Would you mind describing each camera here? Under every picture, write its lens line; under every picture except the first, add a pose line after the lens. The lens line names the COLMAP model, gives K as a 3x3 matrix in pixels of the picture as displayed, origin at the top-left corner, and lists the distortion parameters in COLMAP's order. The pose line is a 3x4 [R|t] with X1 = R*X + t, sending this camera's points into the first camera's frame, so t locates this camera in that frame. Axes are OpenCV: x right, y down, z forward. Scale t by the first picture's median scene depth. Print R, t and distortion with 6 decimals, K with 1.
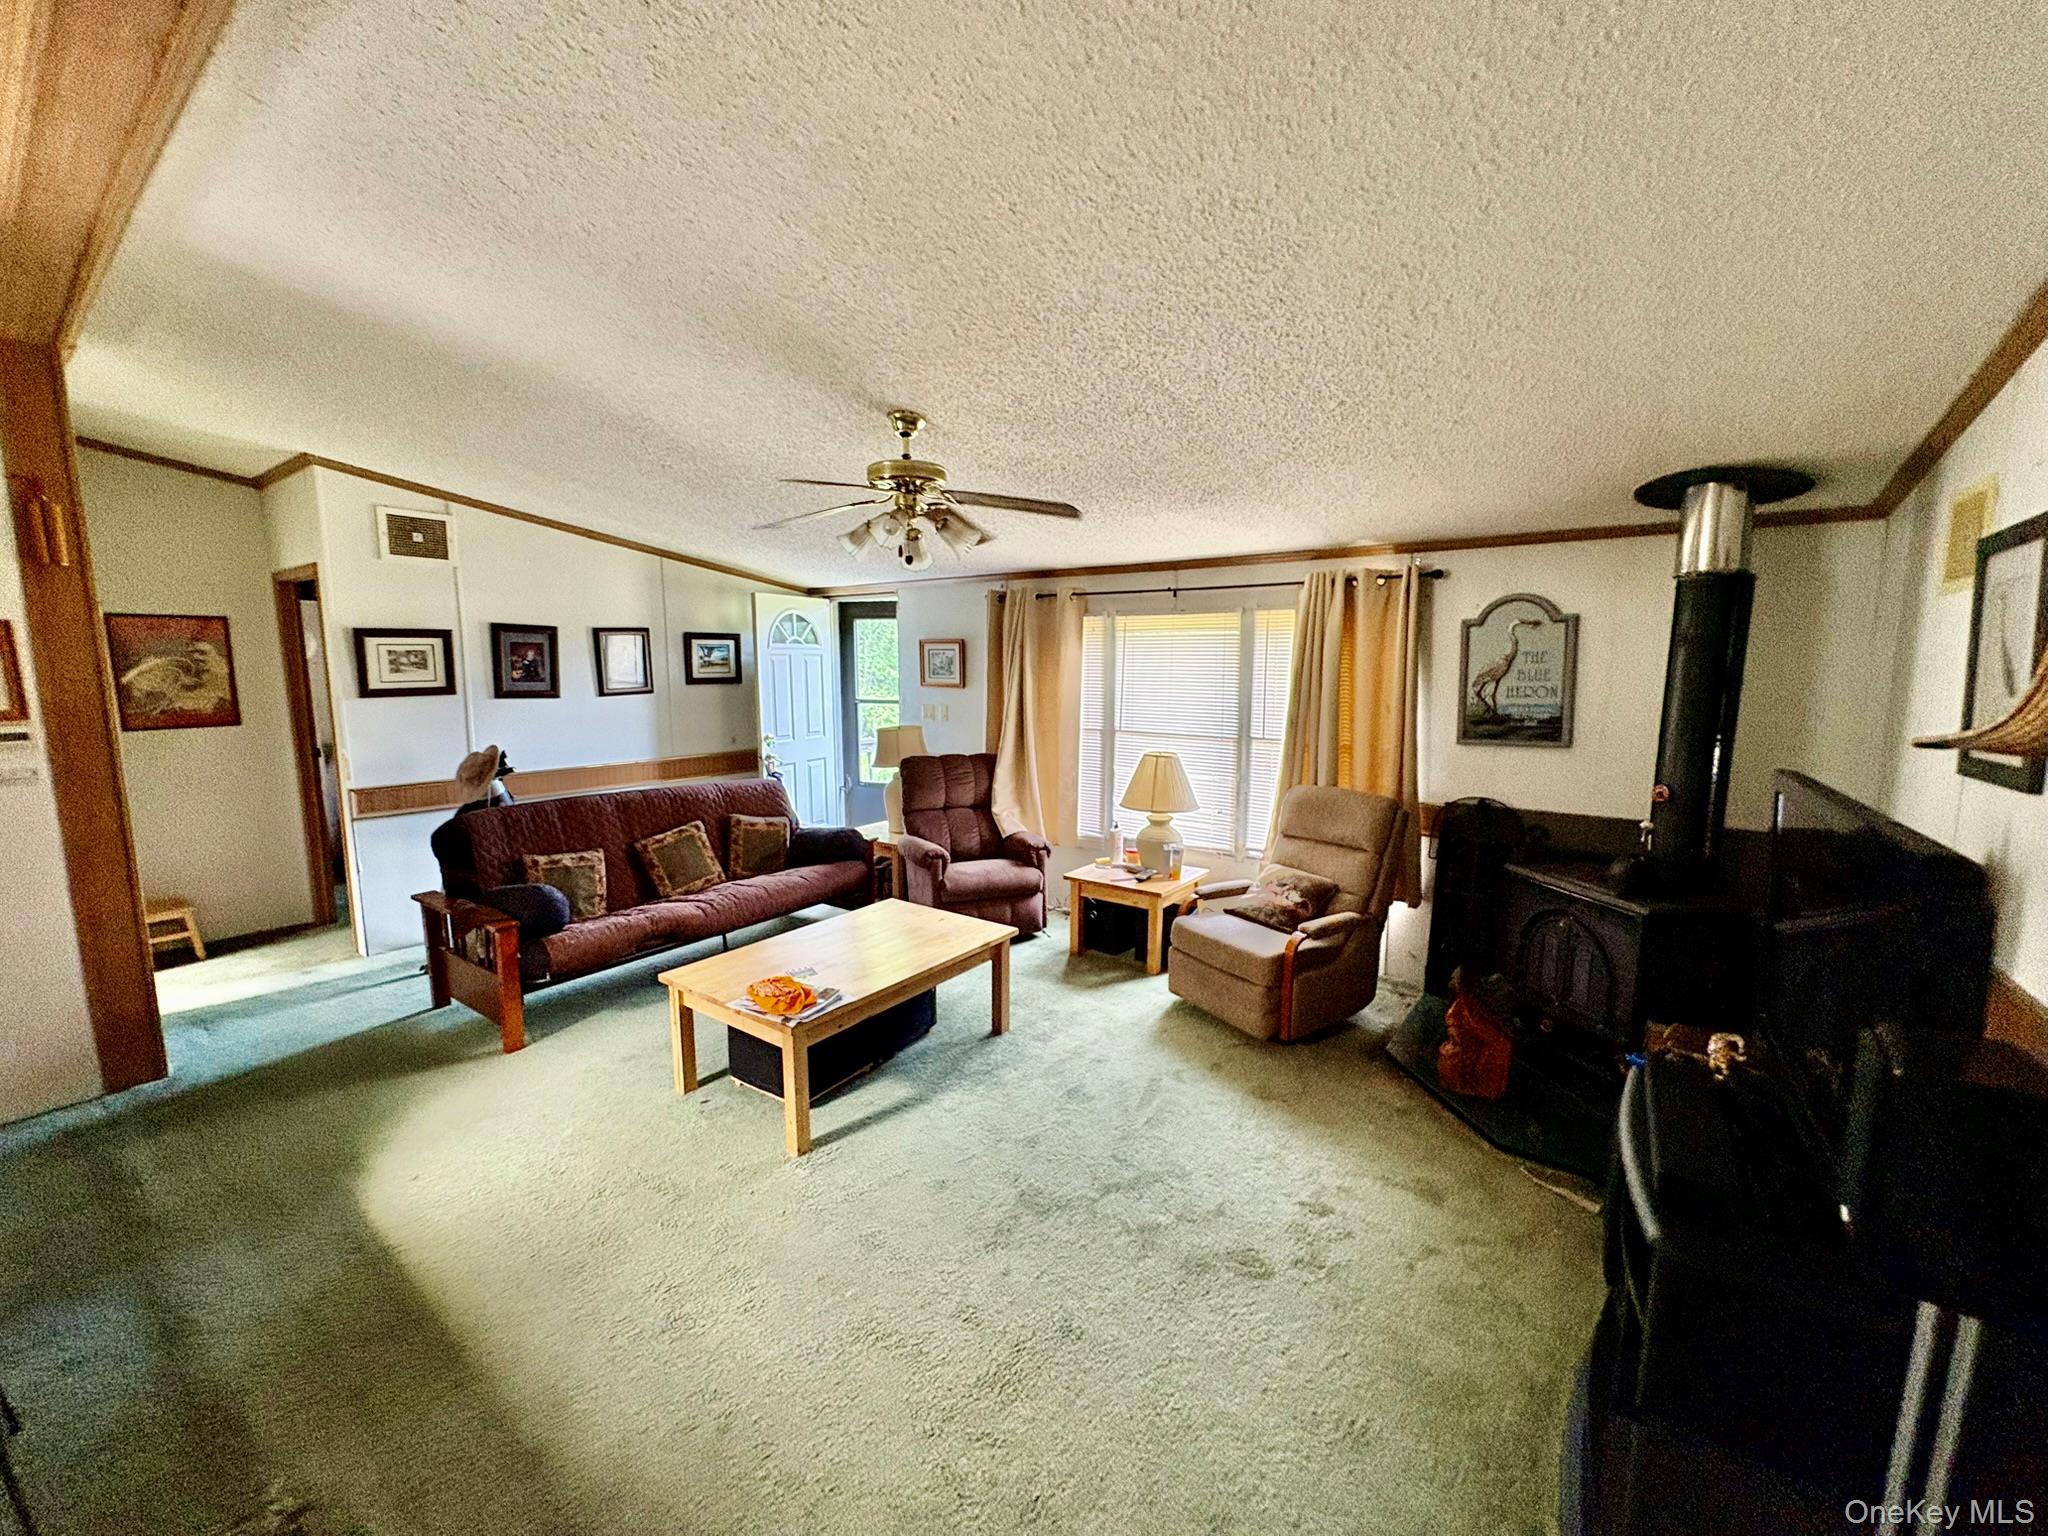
lens RADIAL K [[816.5, 0, 1024.4], [0, 816.5, 768.6], [0, 0, 1]] dist [0.001245, -0.000336]
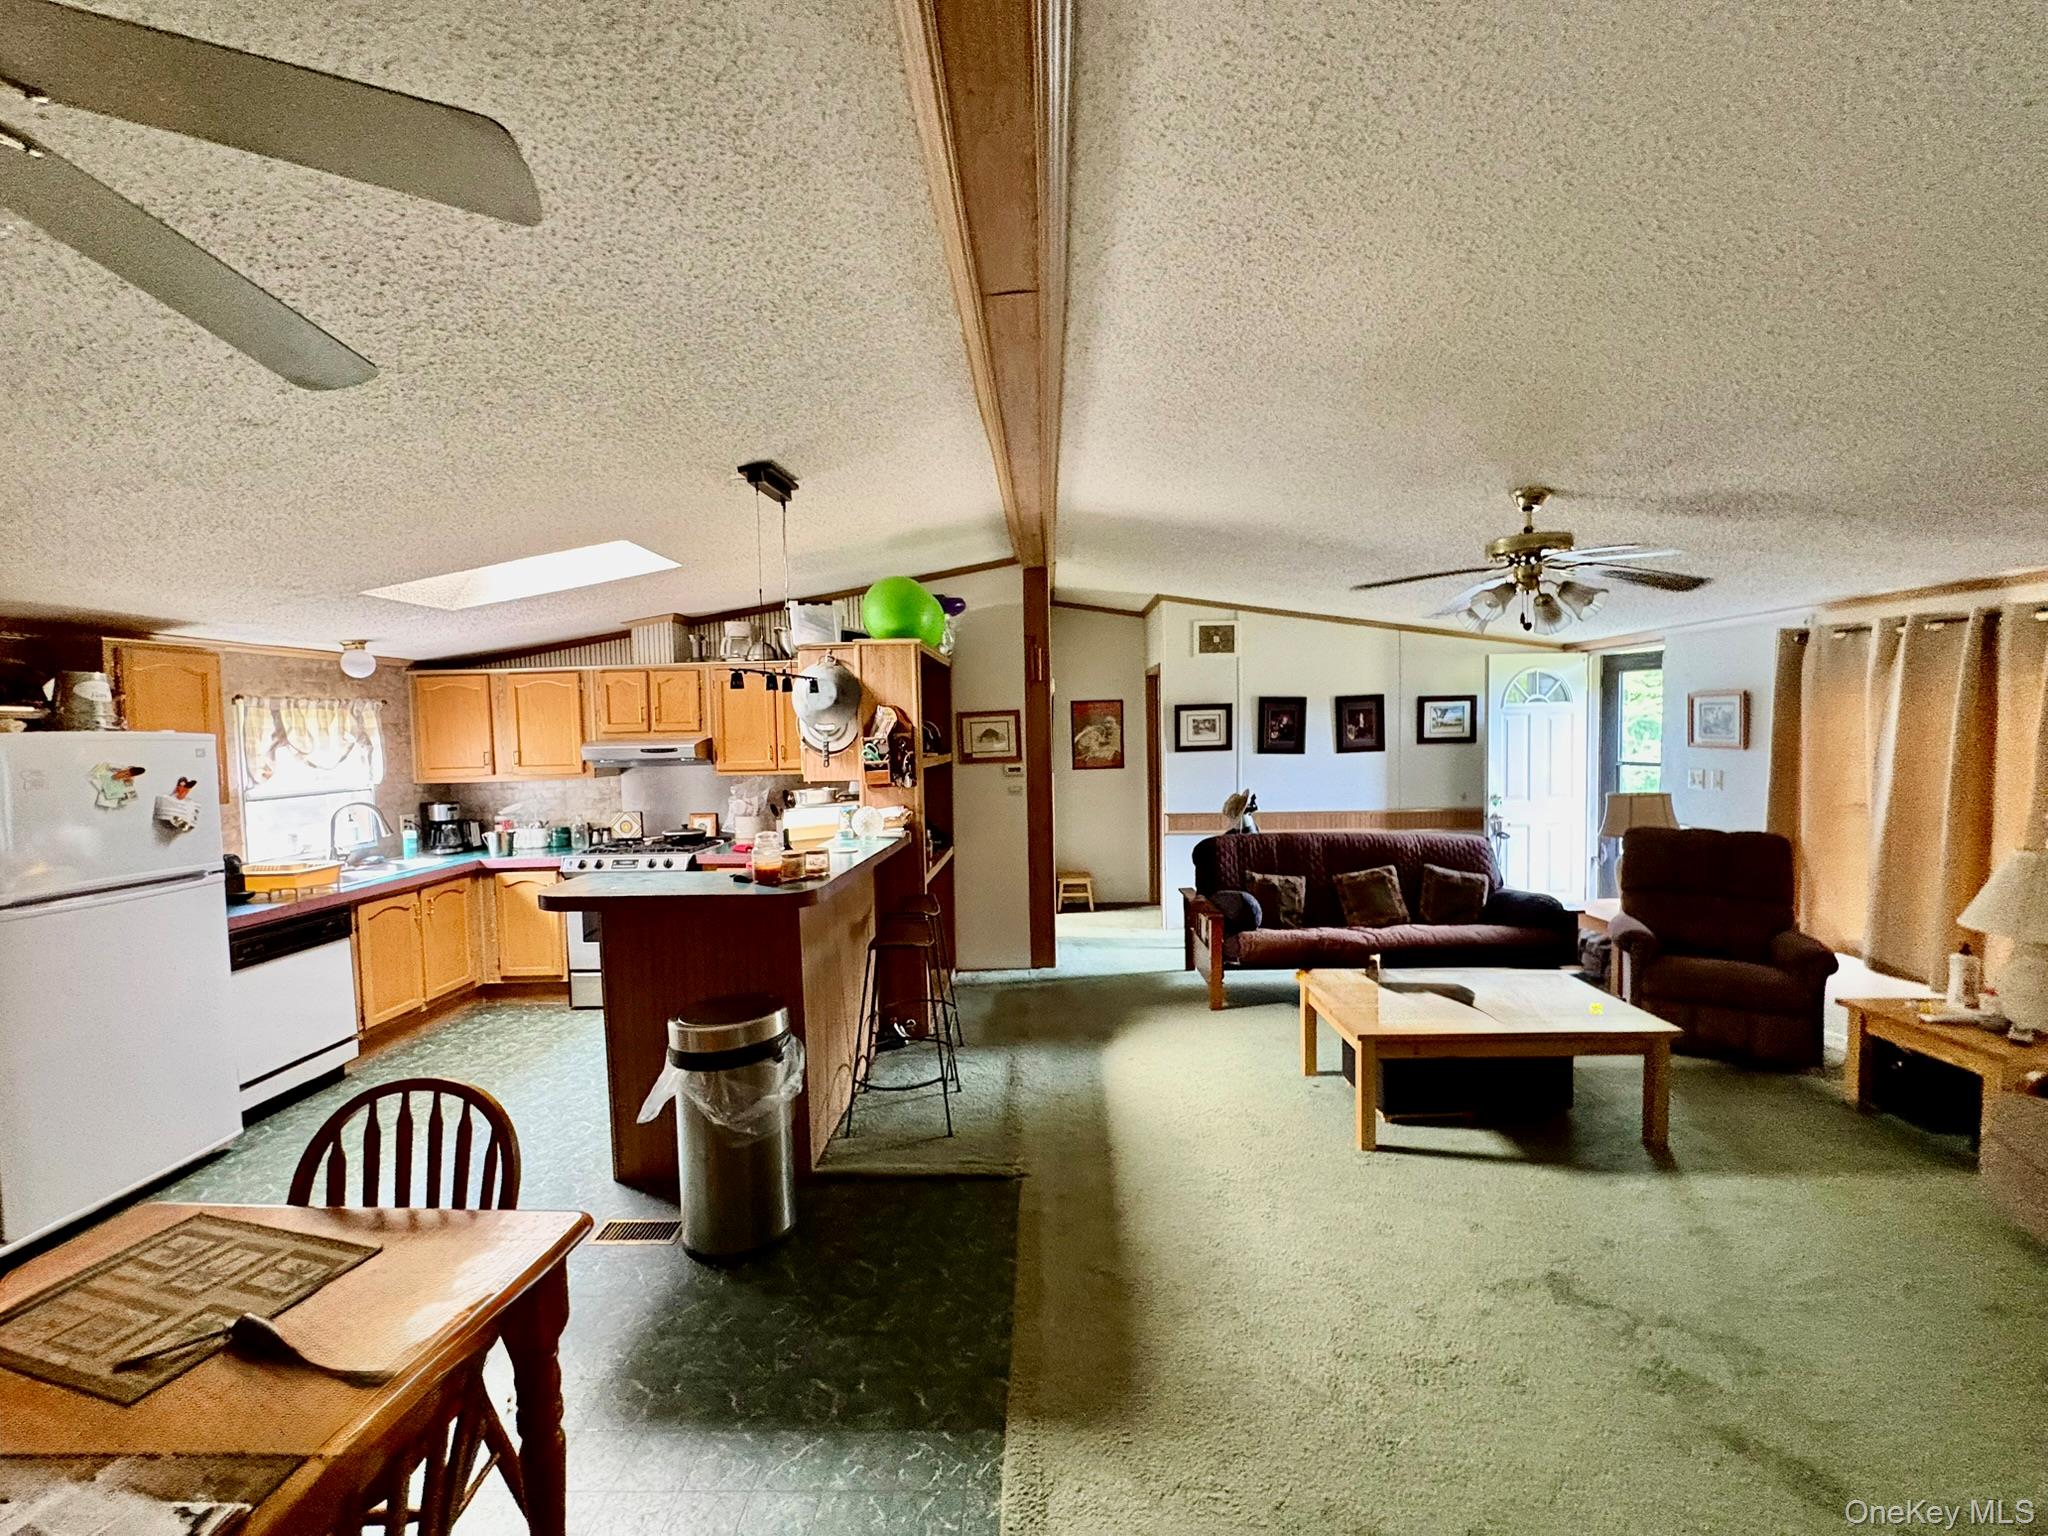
lens RADIAL K [[816.5, 0, 1024.4], [0, 816.5, 769.2], [0, 0, 1]] dist [0.001245, -0.000336]
pose [[0.576916, 0.031104, -0.816211, 0.236869], [-0.087287, 0.995900, -0.023744, 0.003020], [0.812126, 0.084943, 0.577266, -0.067639]]
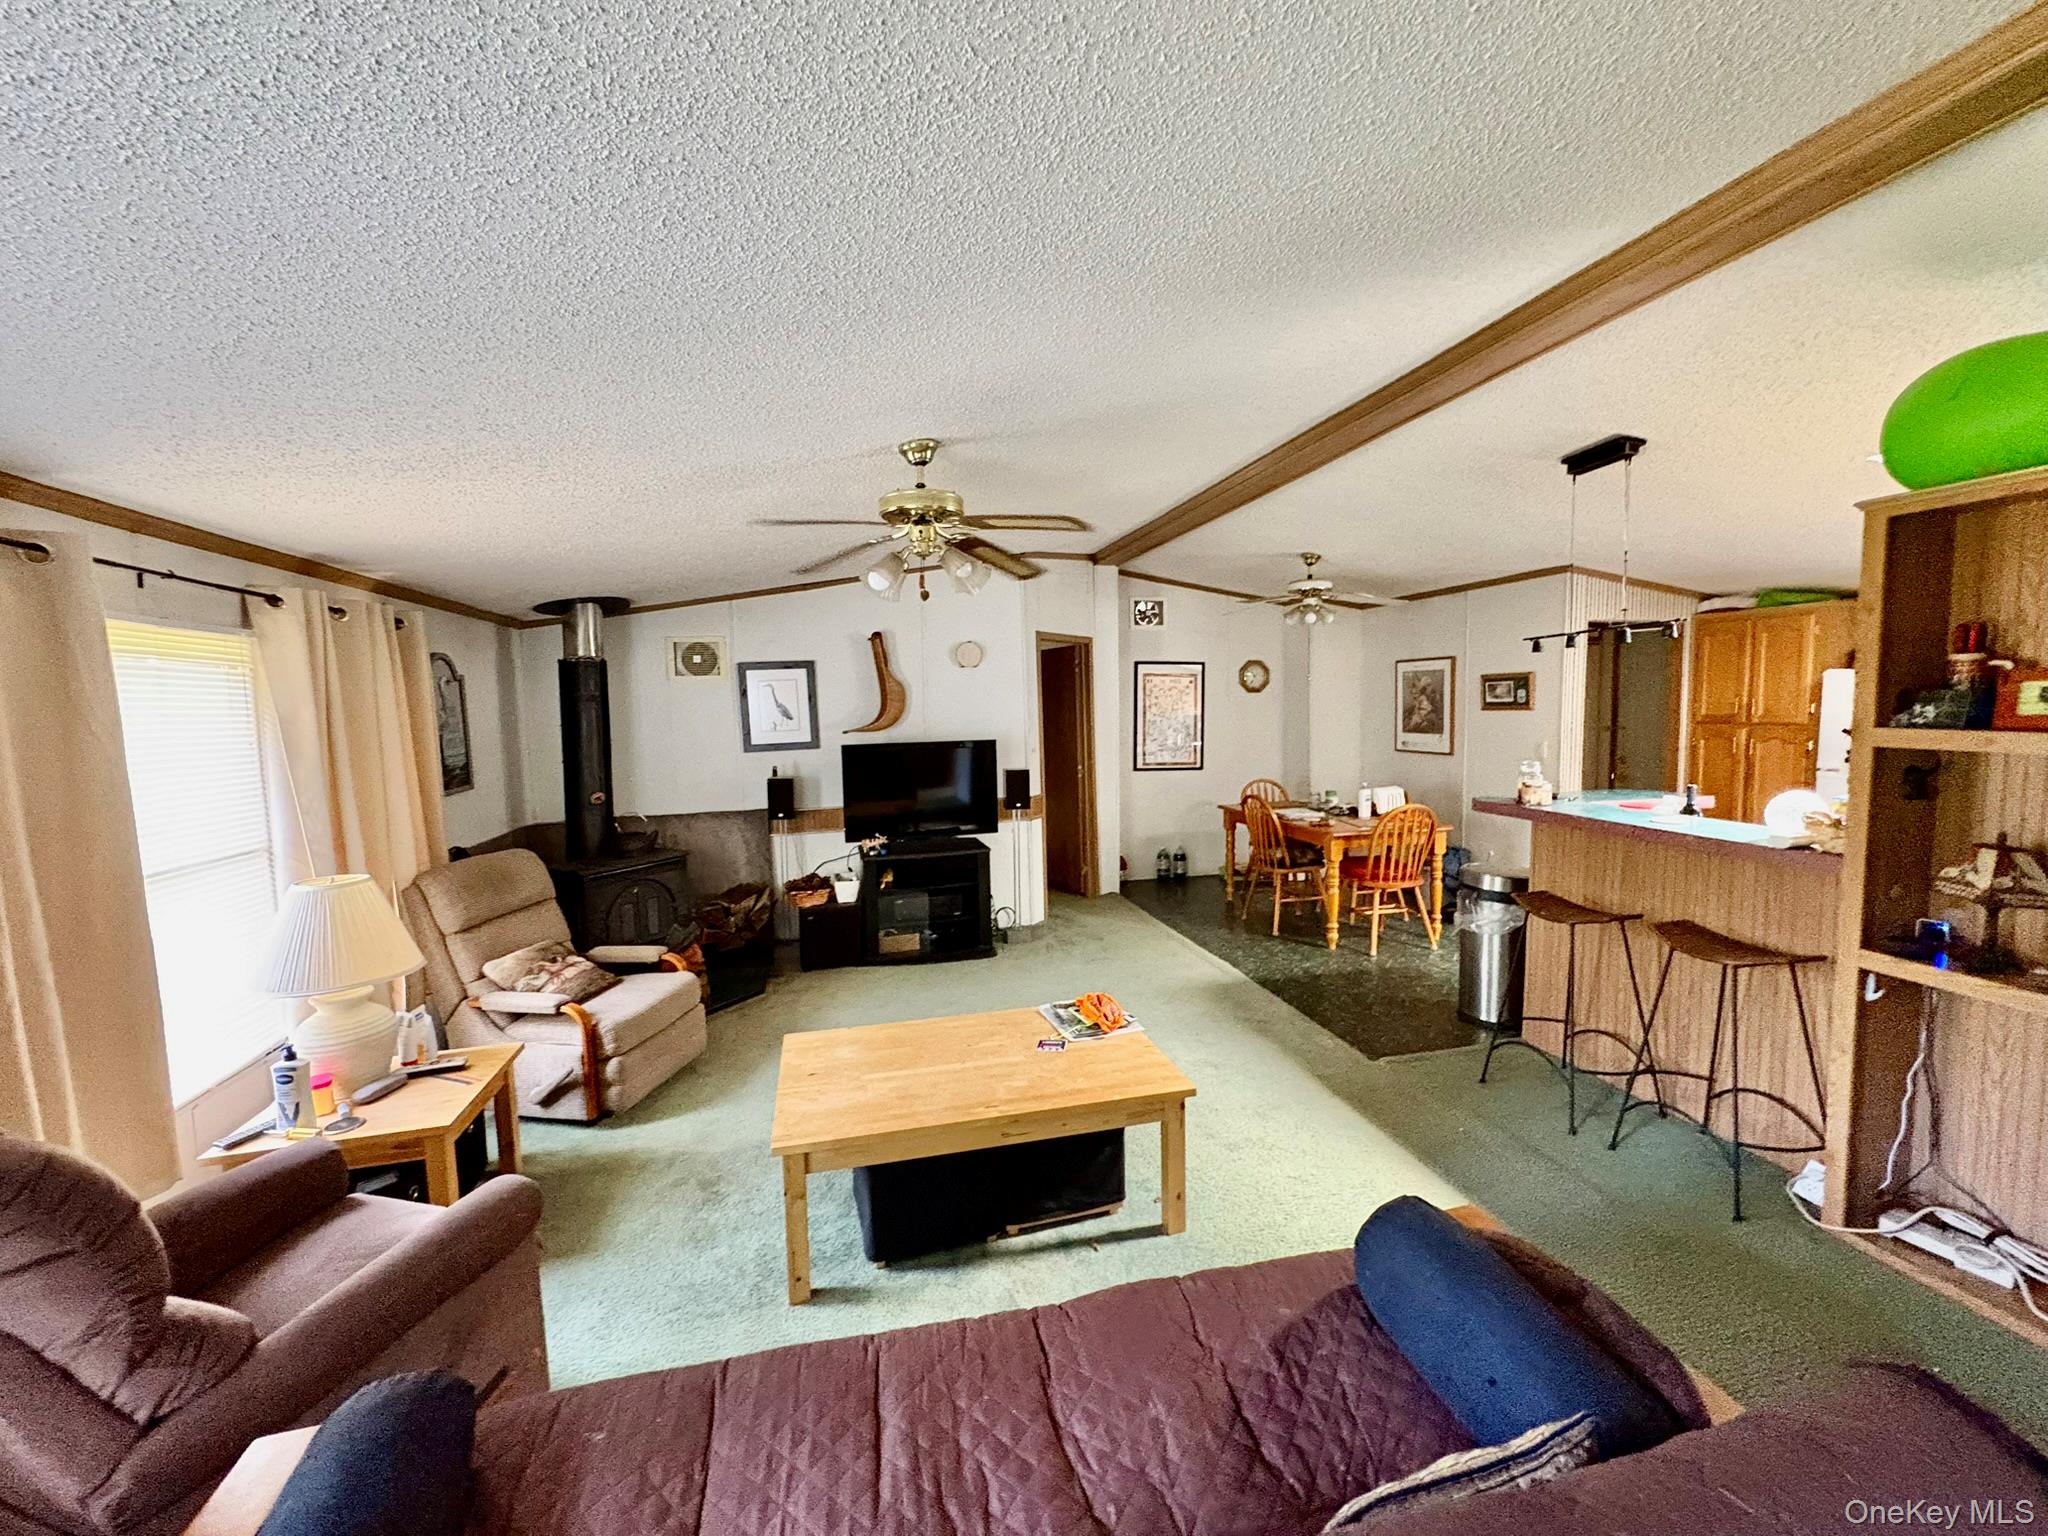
lens RADIAL K [[816.5, 0, 1022.1], [0, 816.5, 766.9], [0, 0, 1]] dist [0.001245, -0.000336]
pose [[-0.764926, -0.030417, 0.643399, -0.582654], [0.107113, 0.978969, 0.173626, -0.149260], [-0.635149, 0.201727, -0.745581, 1.165594]]
